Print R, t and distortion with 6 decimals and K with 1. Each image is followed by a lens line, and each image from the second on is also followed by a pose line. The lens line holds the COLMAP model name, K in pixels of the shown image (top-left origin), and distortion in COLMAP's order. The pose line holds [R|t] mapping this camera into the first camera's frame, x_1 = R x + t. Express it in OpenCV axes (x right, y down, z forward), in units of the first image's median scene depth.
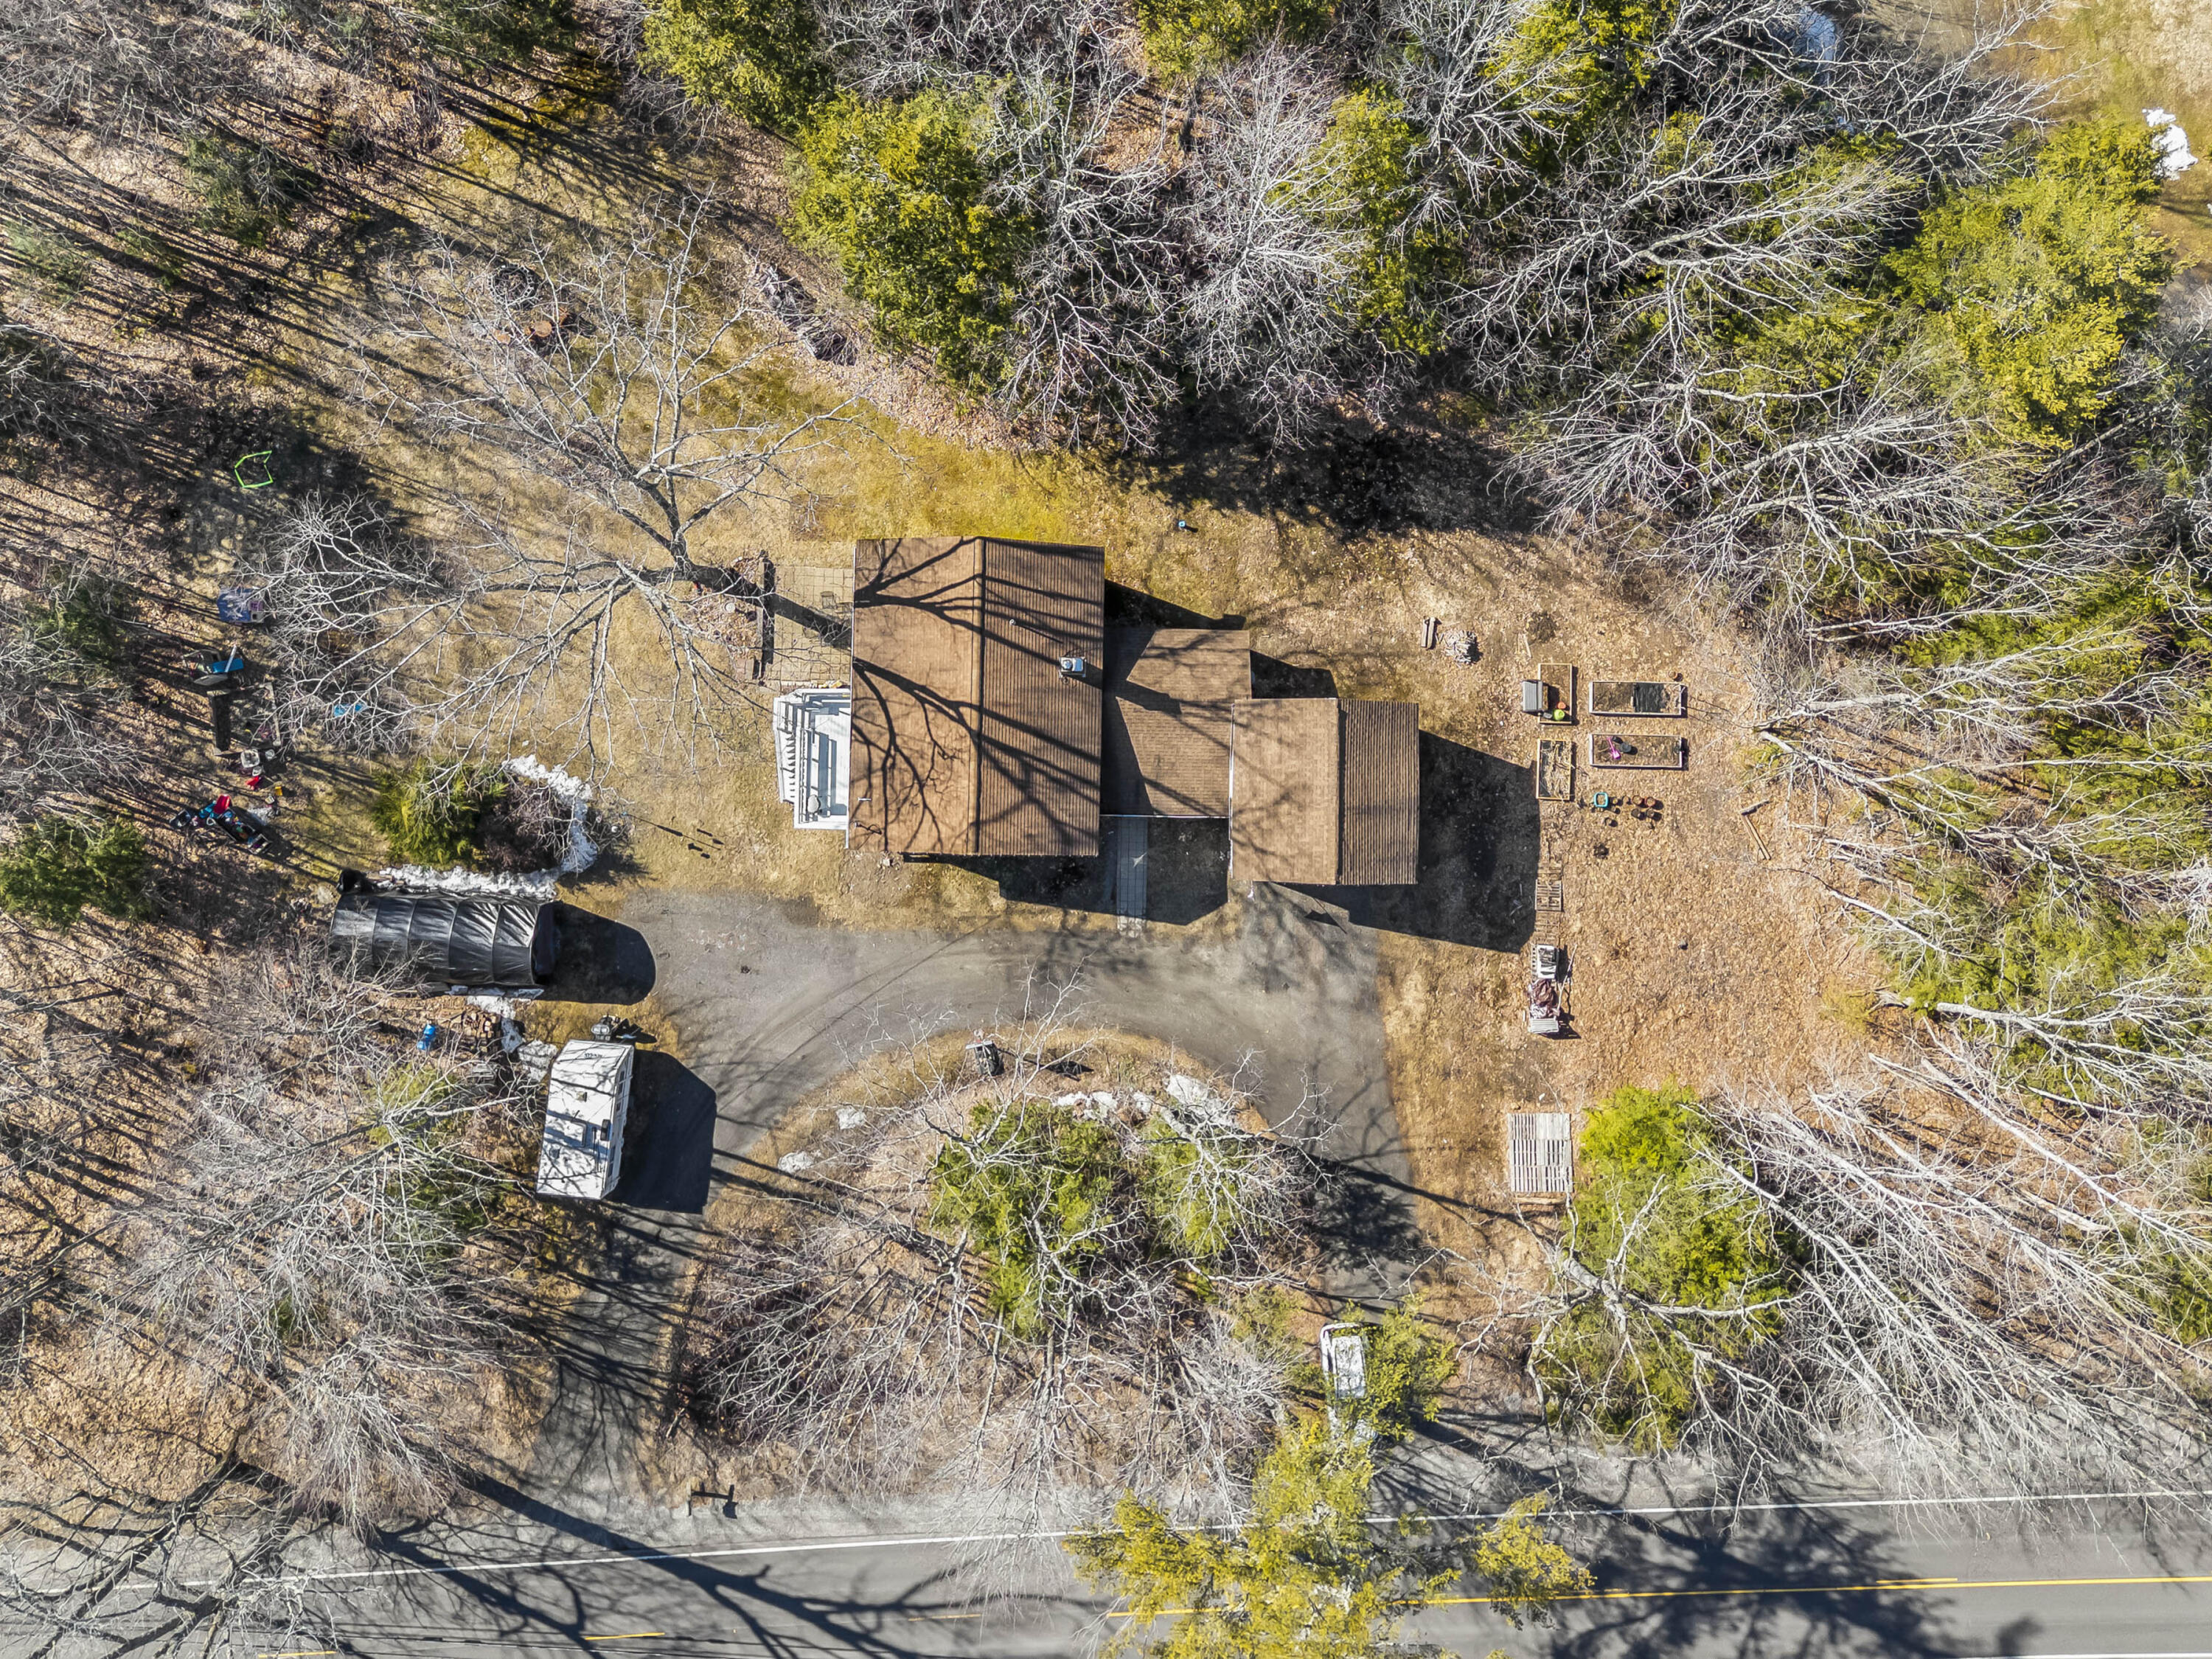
lens RADIAL K [[1644.6, 0, 1152.8], [0, 1644.6, 767.8], [0, 0, 1]] dist [0.047666, -0.034365]
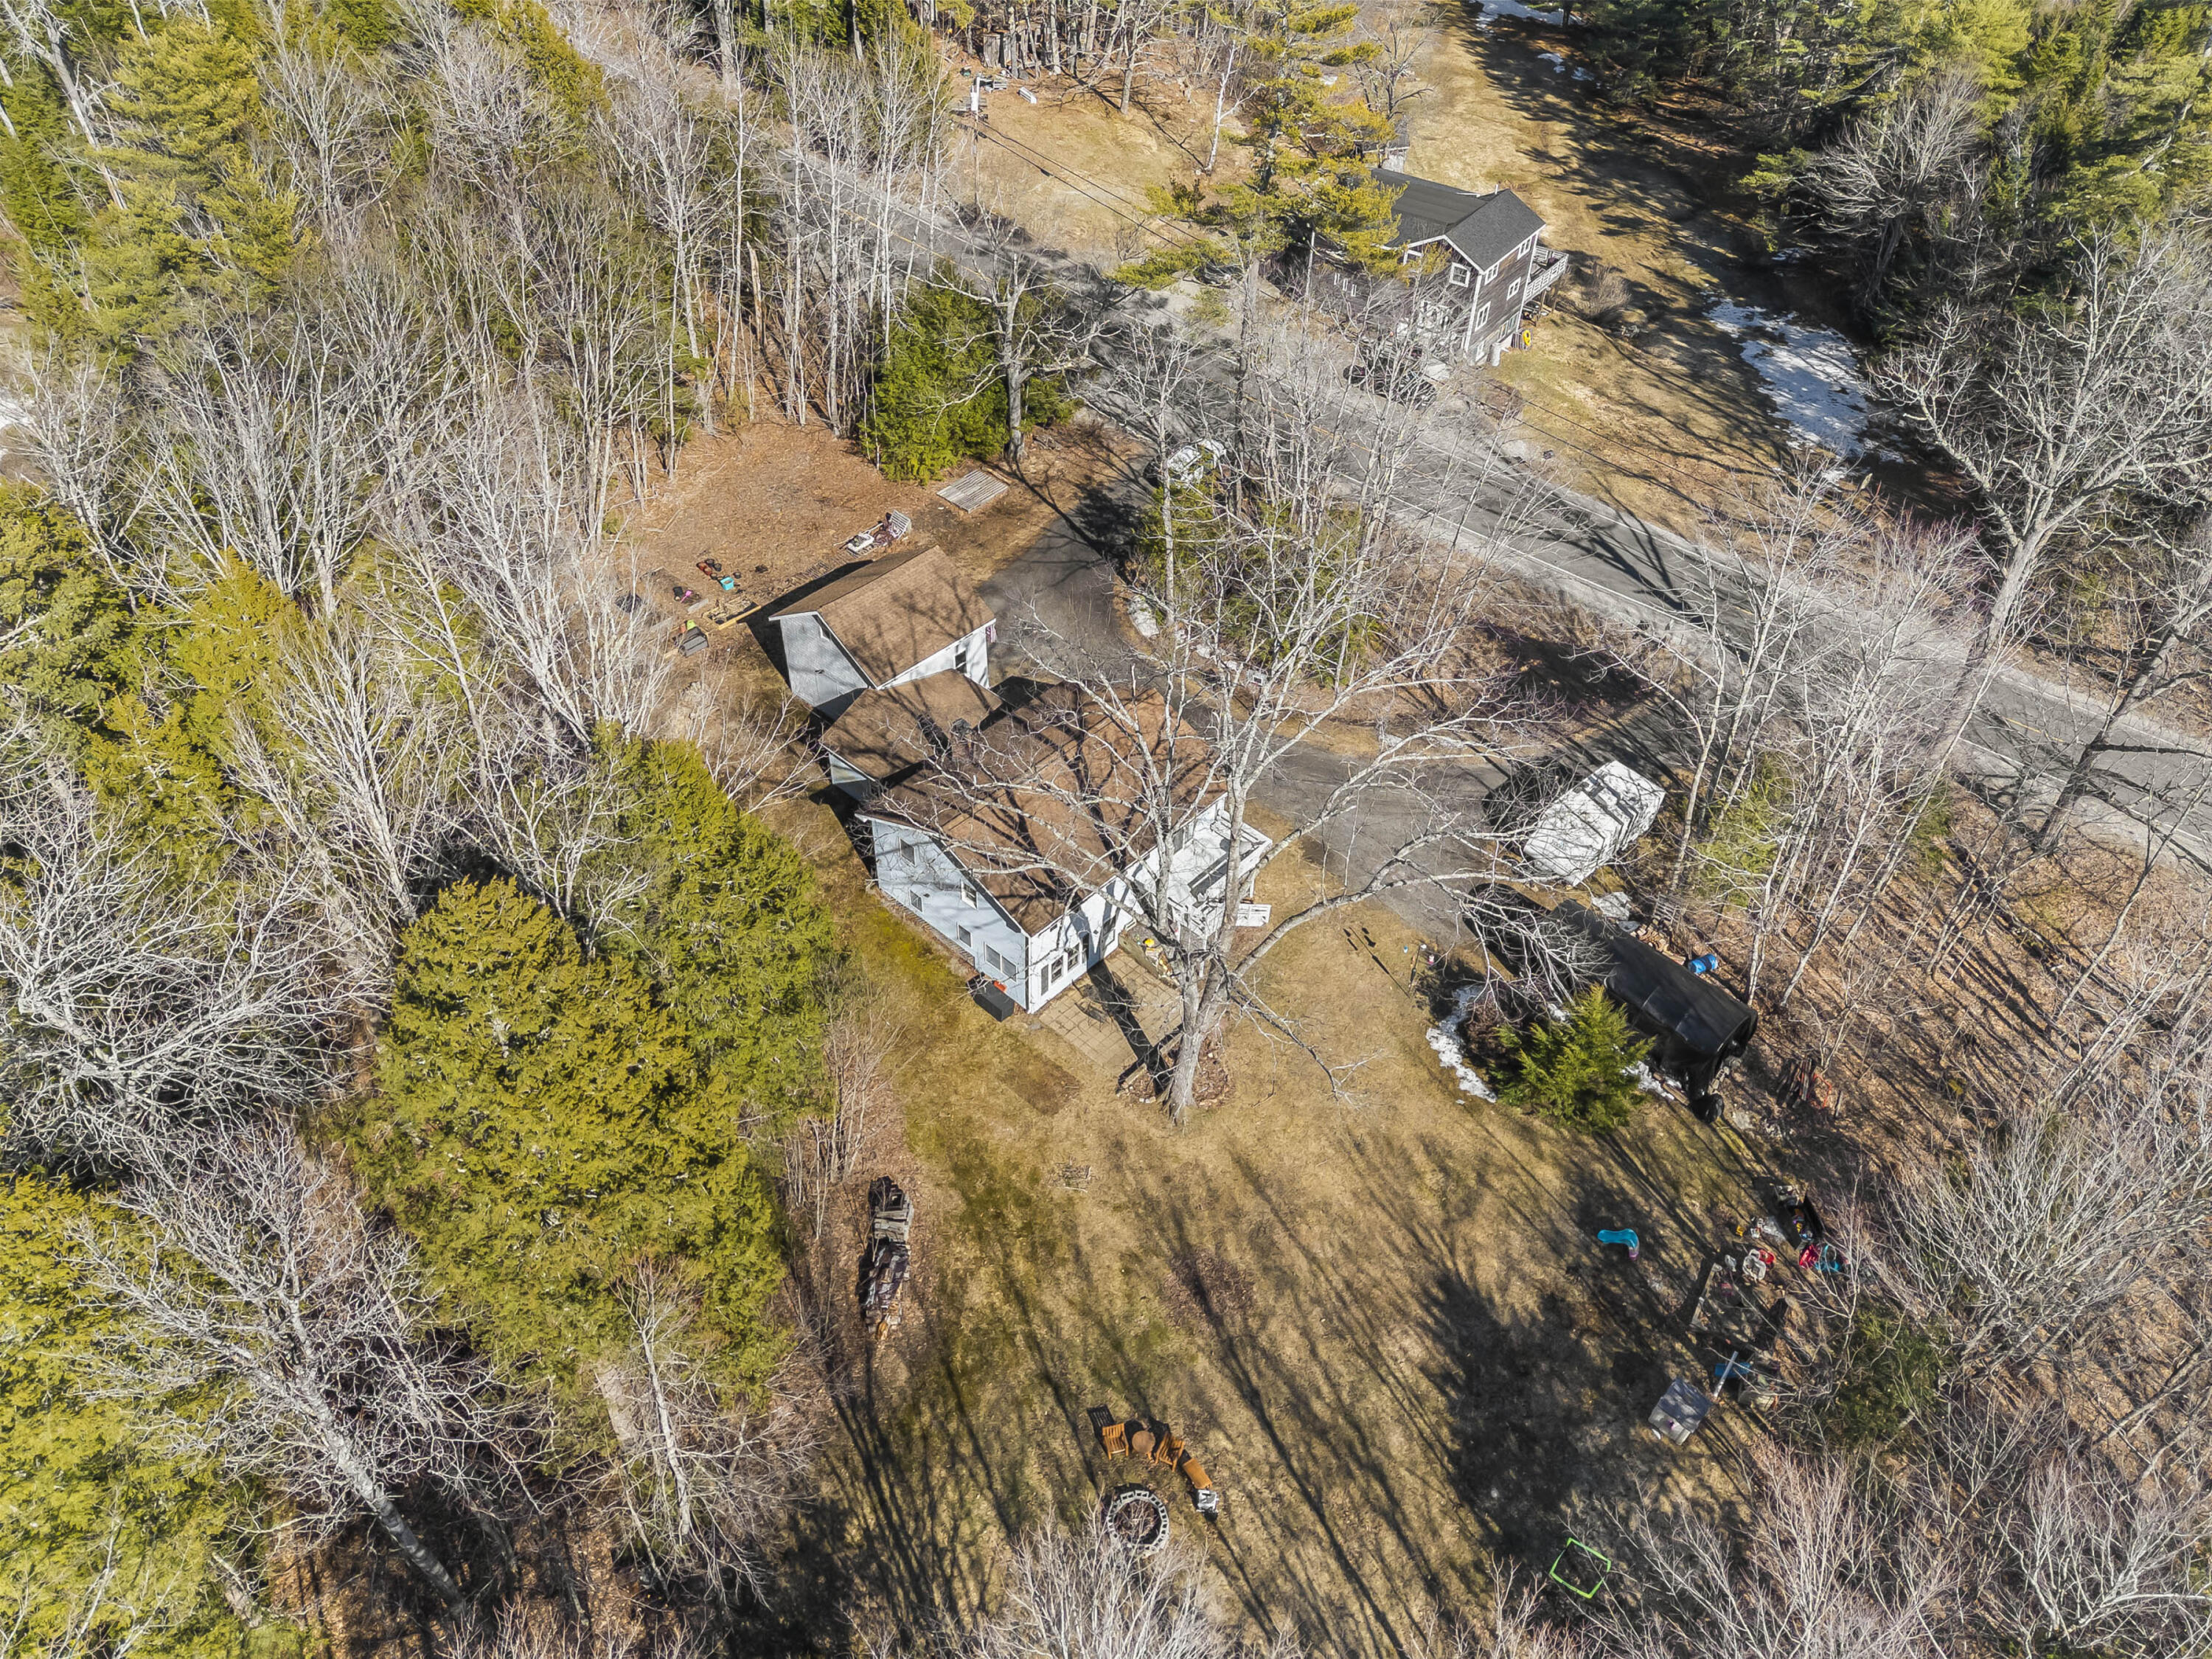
lens RADIAL K [[1644.6, 0, 1108.1], [0, 1644.6, 831.7], [0, 0, 1]] dist [0.047666, -0.034365]
pose [[-0.749578, -0.478432, 0.457423, -0.570275], [0.657110, -0.454739, 0.601181, -0.601187], [-0.079616, 0.751209, 0.655245, 0.328031]]
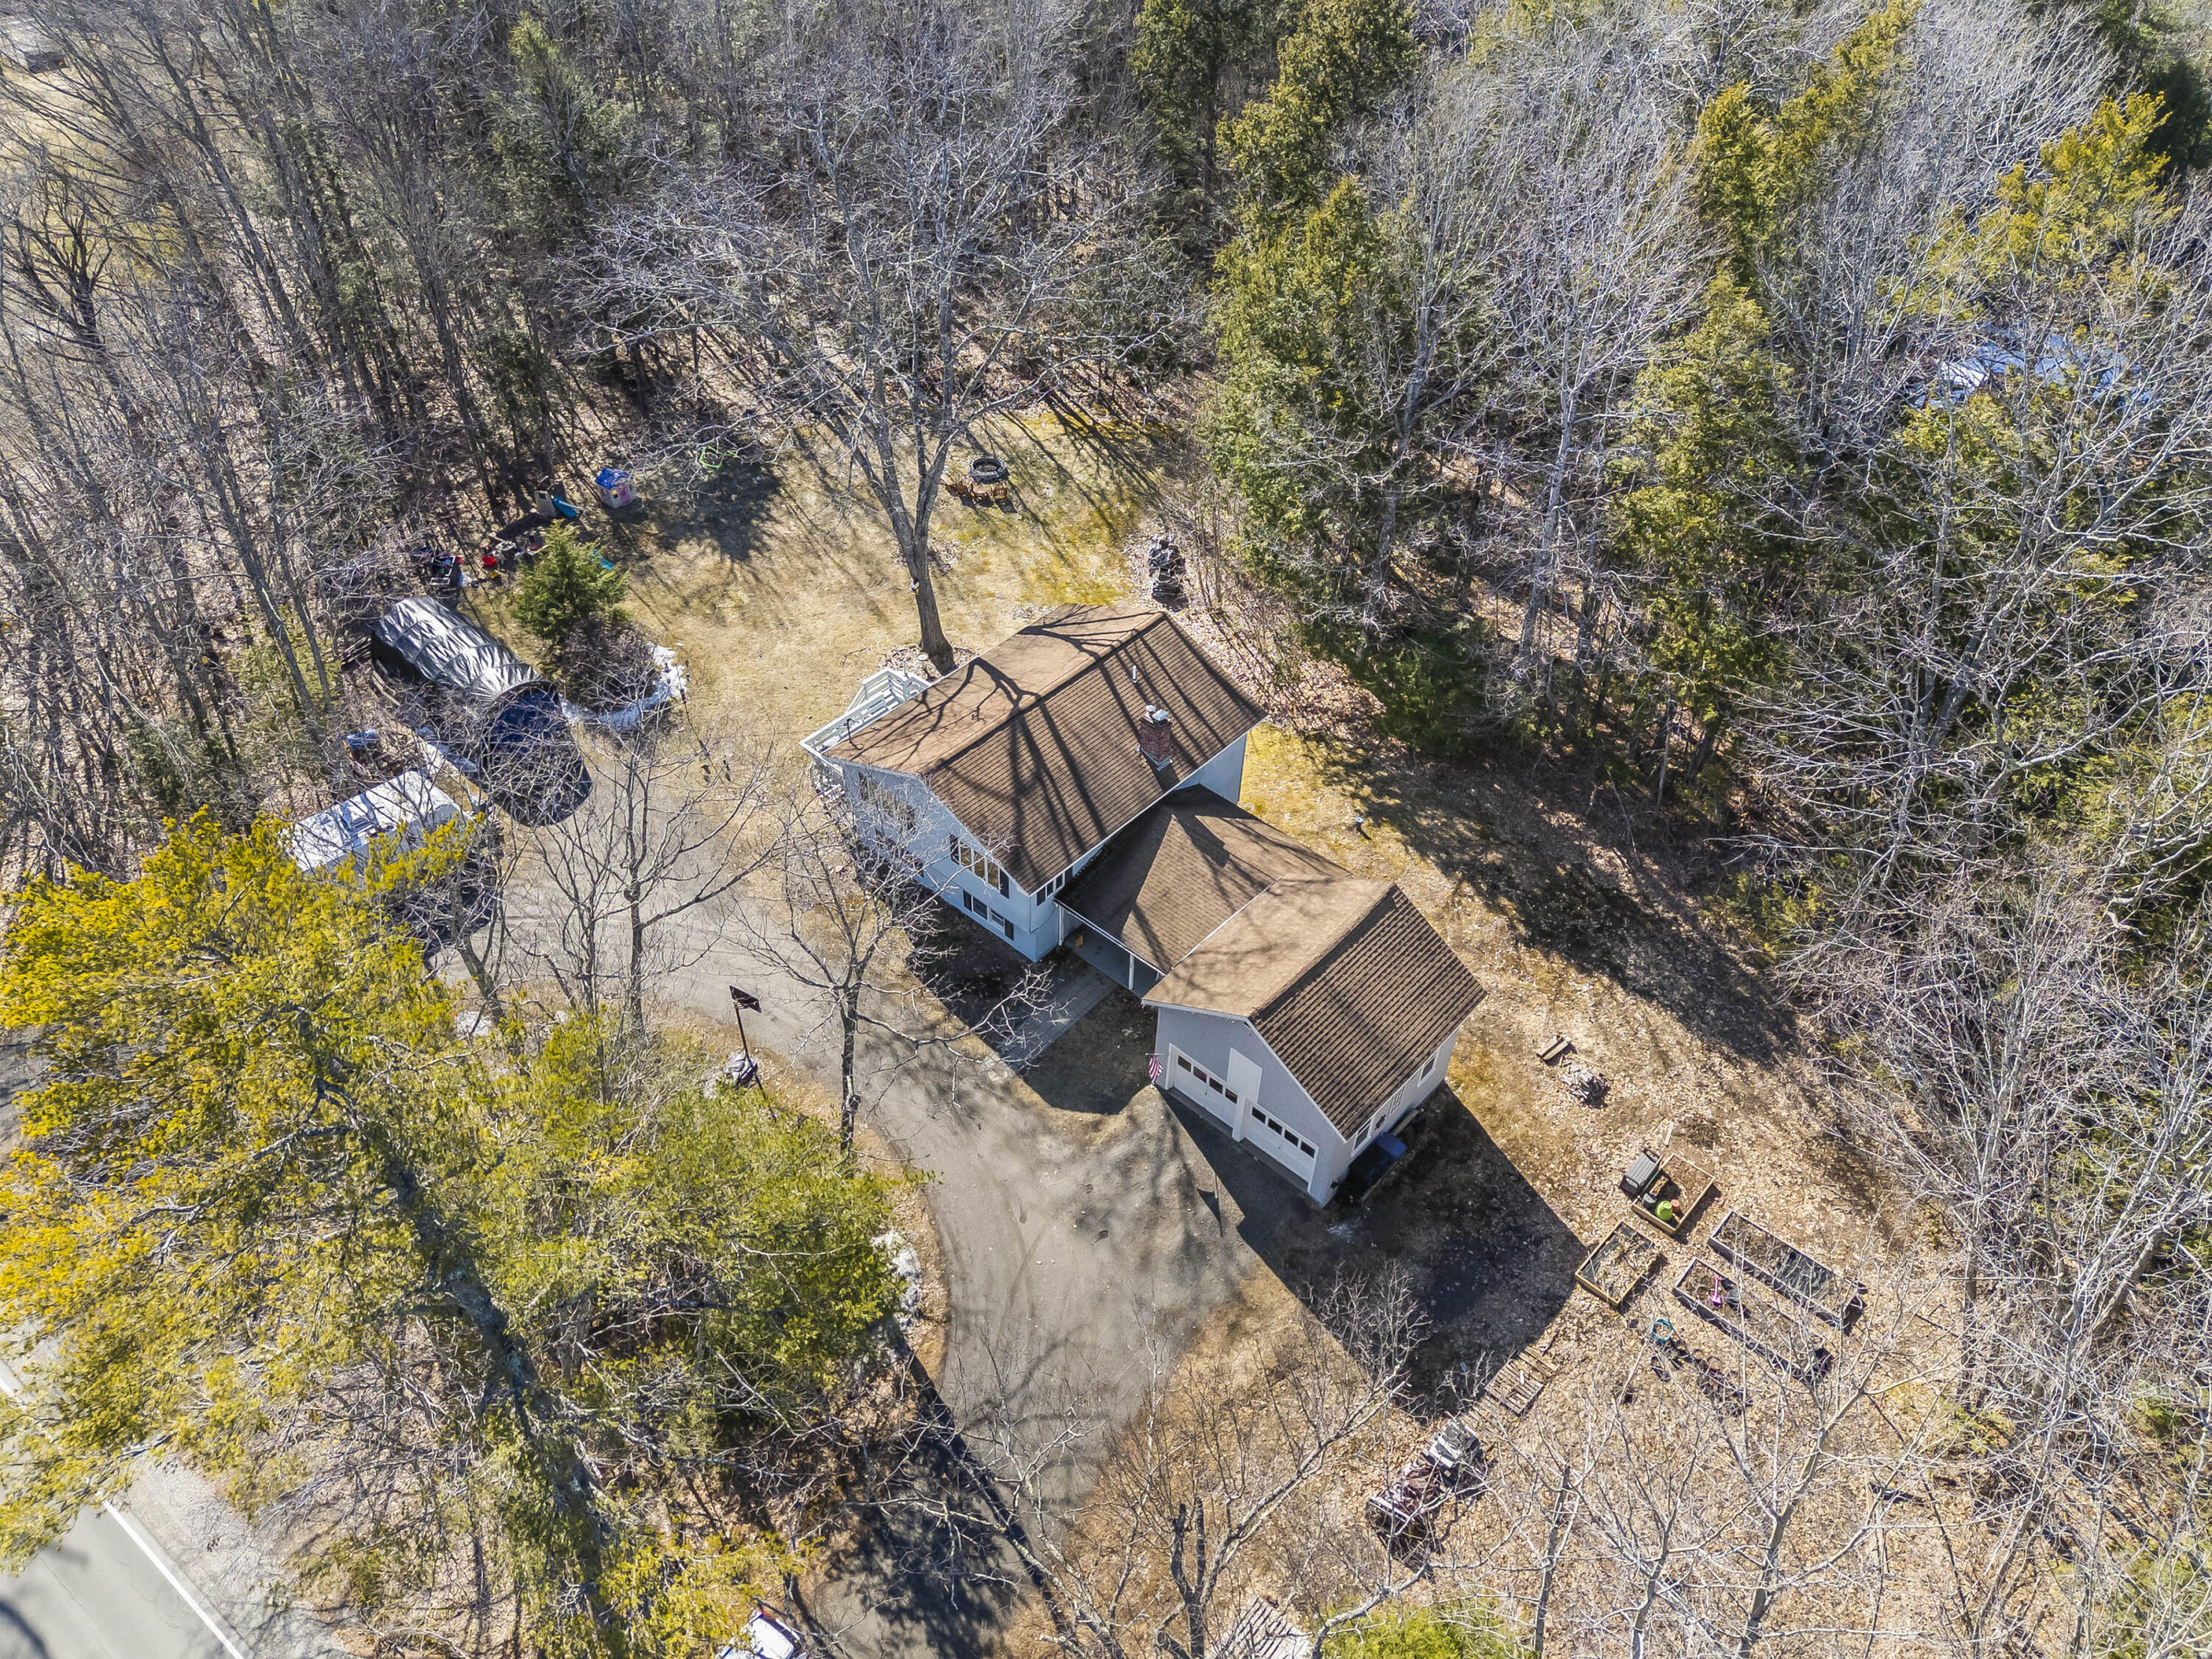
lens RADIAL K [[1644.6, 0, 1089.4], [0, 1644.6, 831.2], [0, 0, 1]] dist [0.047666, -0.034365]
pose [[0.757045, 0.432424, -0.489789, 0.338327], [-0.652201, 0.544844, -0.527048, 0.404617], [0.038950, 0.718439, 0.694498, 0.403066]]
